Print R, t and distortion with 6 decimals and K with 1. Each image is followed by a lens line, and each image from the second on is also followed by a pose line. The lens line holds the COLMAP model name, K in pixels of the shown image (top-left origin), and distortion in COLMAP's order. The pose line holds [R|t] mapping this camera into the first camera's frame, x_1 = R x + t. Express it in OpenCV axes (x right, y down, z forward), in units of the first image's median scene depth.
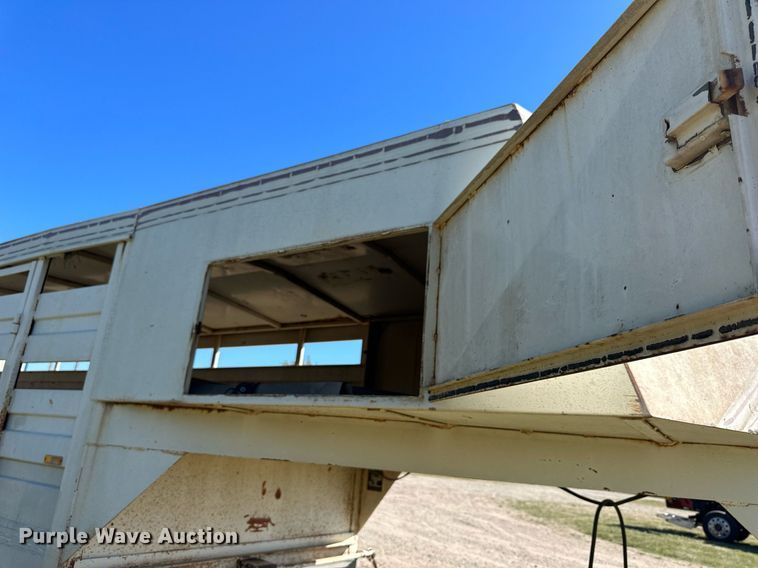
lens RADIAL K [[548.9, 0, 372.0], [0, 548.9, 286.7], [0, 0, 1]] dist [-0.004343, -0.010638]
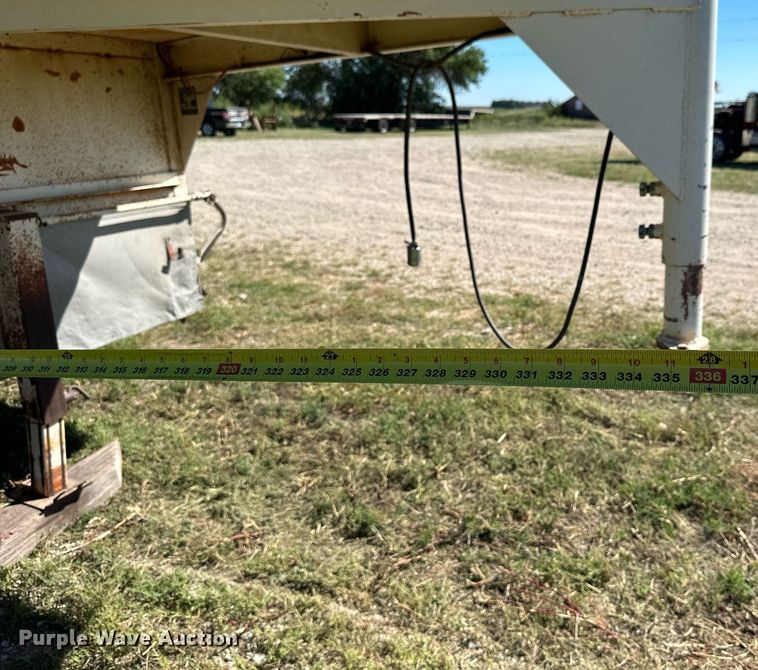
lens RADIAL K [[710.2, 0, 486.9], [0, 710.2, 310.7], [0, 0, 1]] dist [0.015124, -0.020013]
pose [[0.969154, -0.166762, 0.181471, 0.205878], [0.042521, 0.838415, 0.543372, 0.109665], [-0.242762, -0.518894, 0.819644, -0.013325]]
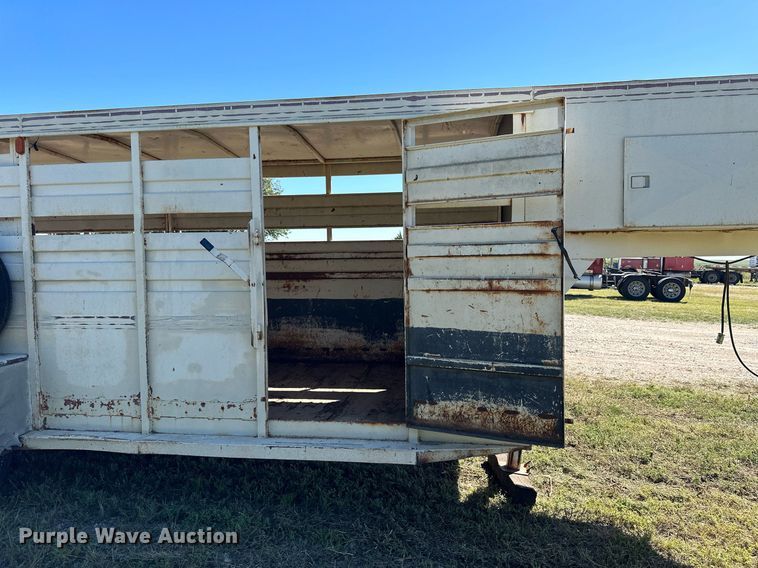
lens RADIAL K [[528.4, 0, 379.0], [0, 528.4, 284.0], [0, 0, 1]] dist [0.001698, -0.007276]
pose [[0.909000, -0.116450, 0.400198, -1.081534], [-0.034557, 0.935814, 0.350796, -0.108517], [-0.415361, -0.332703, 0.846631, -0.064365]]
